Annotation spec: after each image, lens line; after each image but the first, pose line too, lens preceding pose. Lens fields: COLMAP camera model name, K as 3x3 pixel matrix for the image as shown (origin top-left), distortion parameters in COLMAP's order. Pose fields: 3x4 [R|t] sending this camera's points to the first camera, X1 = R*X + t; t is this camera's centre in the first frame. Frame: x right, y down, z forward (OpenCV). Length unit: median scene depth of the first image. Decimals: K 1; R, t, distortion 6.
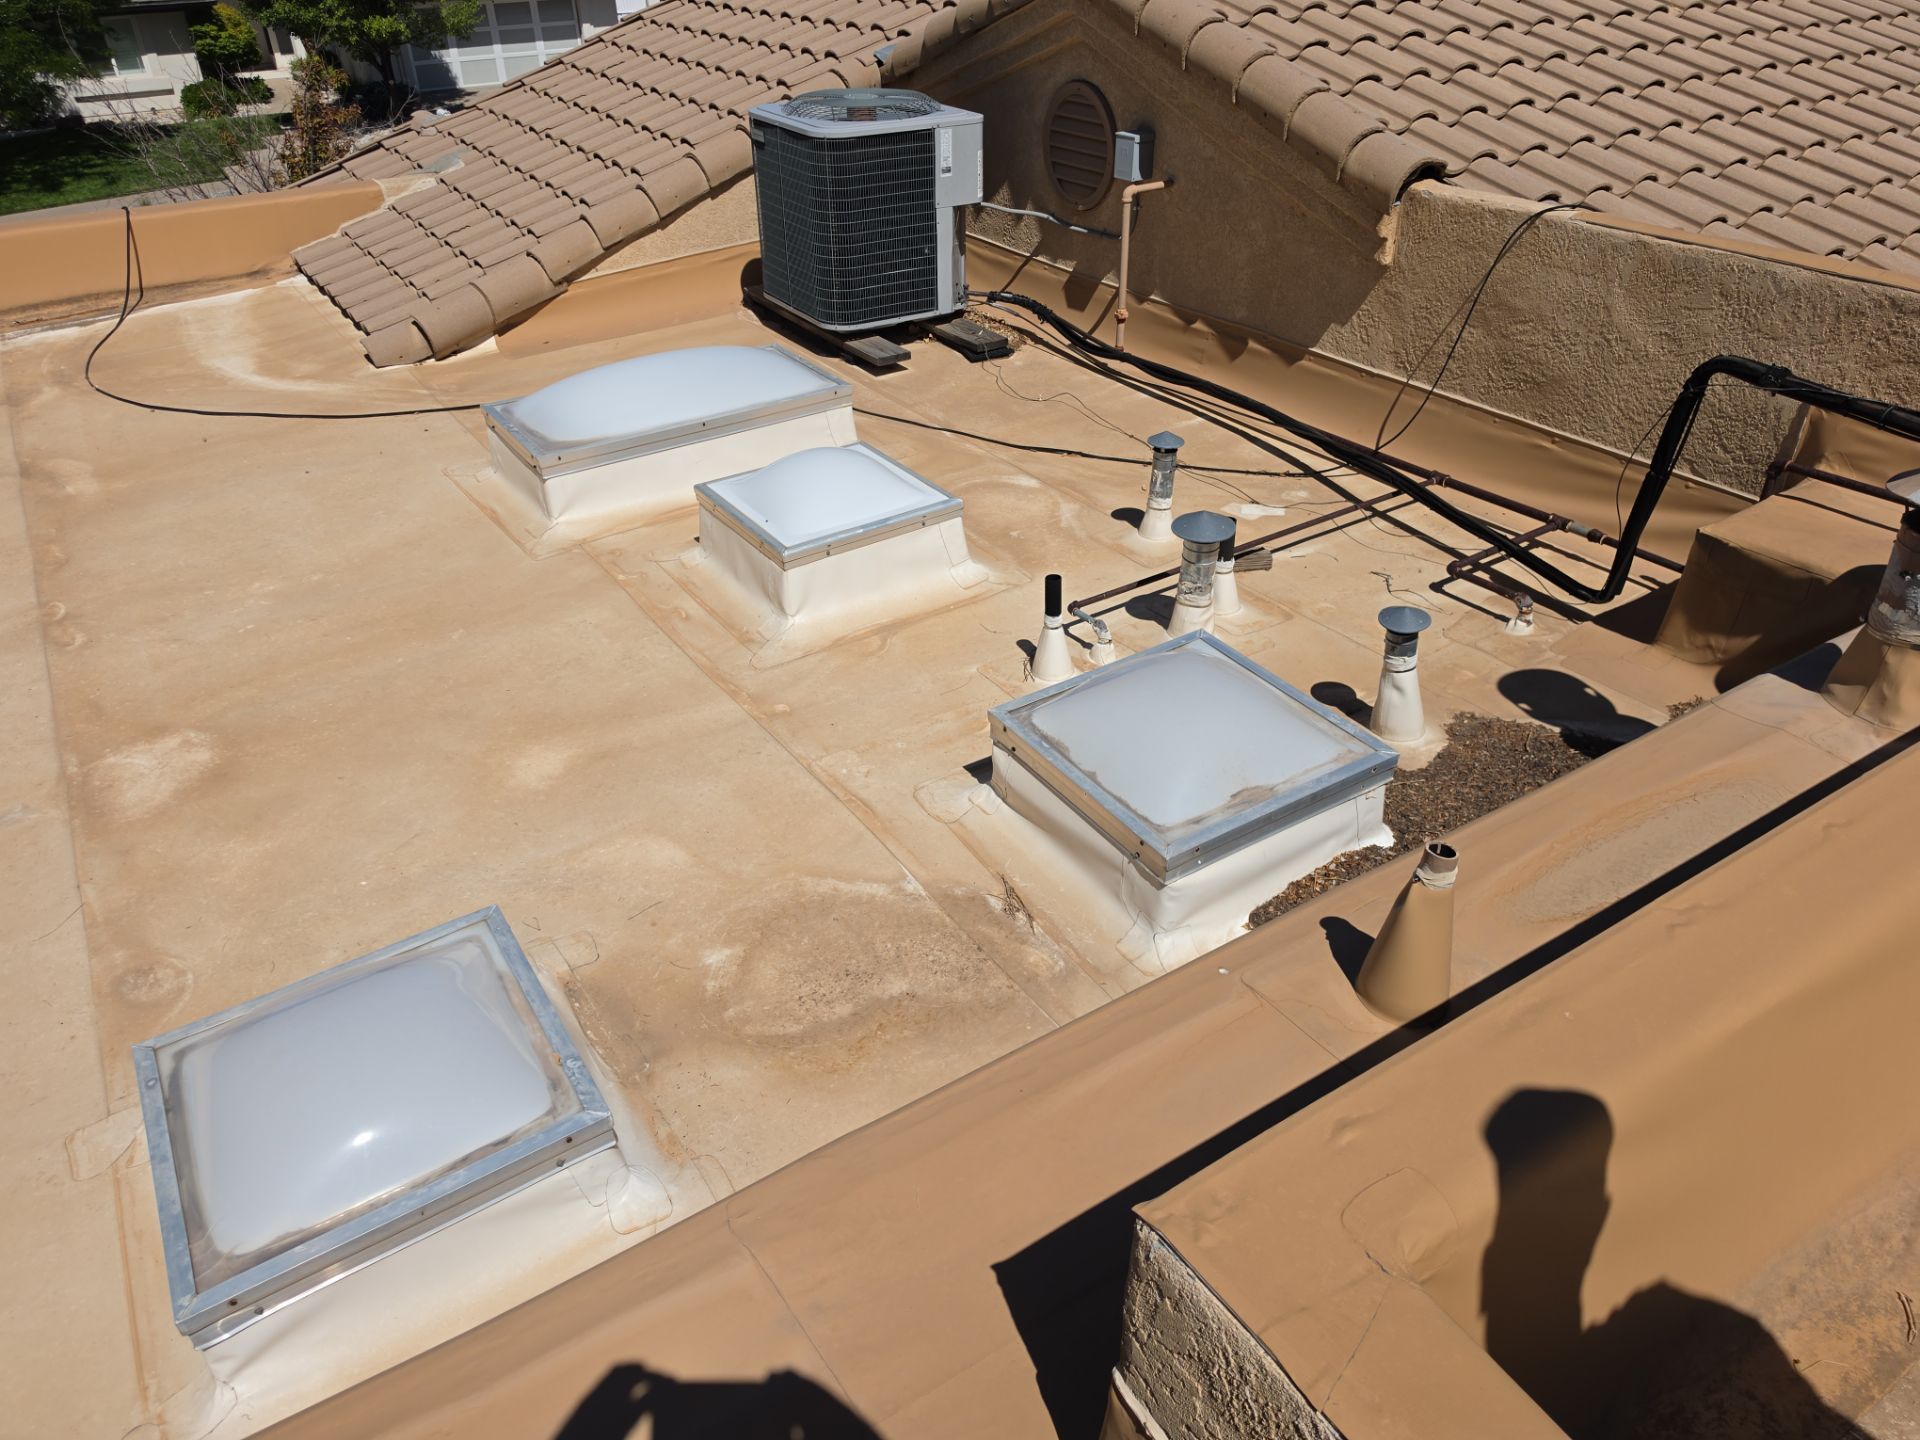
lens RADIAL K [[1347.0, 0, 960.0], [0, 1347.0, 720.0], [0, 0, 1]] dist [0.123300, -0.168074]
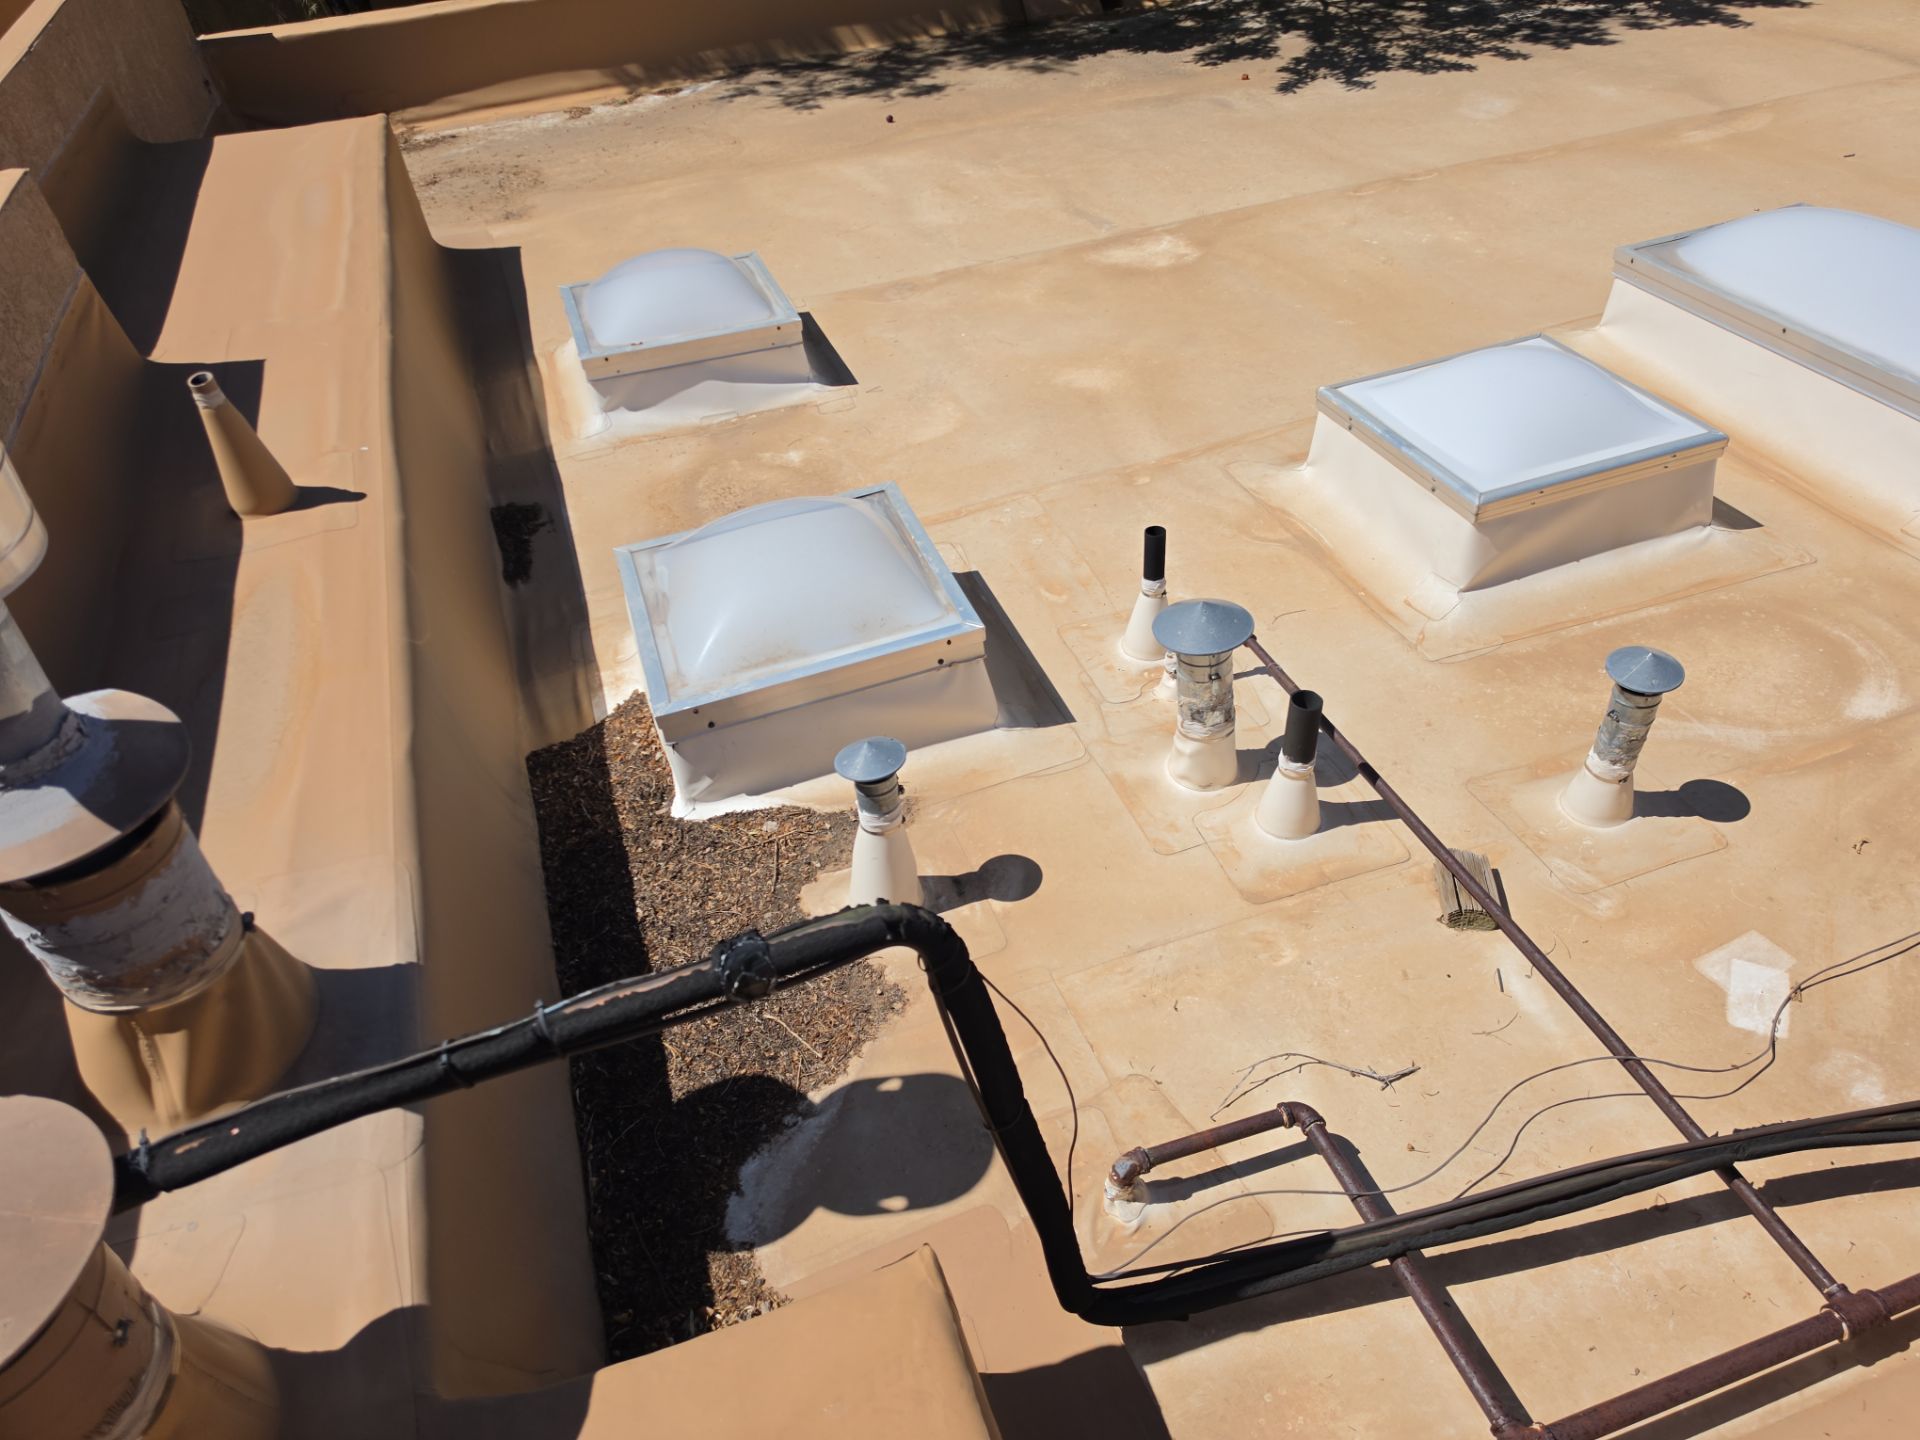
lens RADIAL K [[1360.4, 0, 936.4], [0, 1360.4, 685.0], [0, 0, 1]] dist [0.121776, -0.171984]
pose [[-0.256381, 0.631904, -0.731413, 0.717740], [-0.441312, 0.596704, 0.670215, -0.514947], [0.859949, 0.494612, 0.125883, 0.830538]]
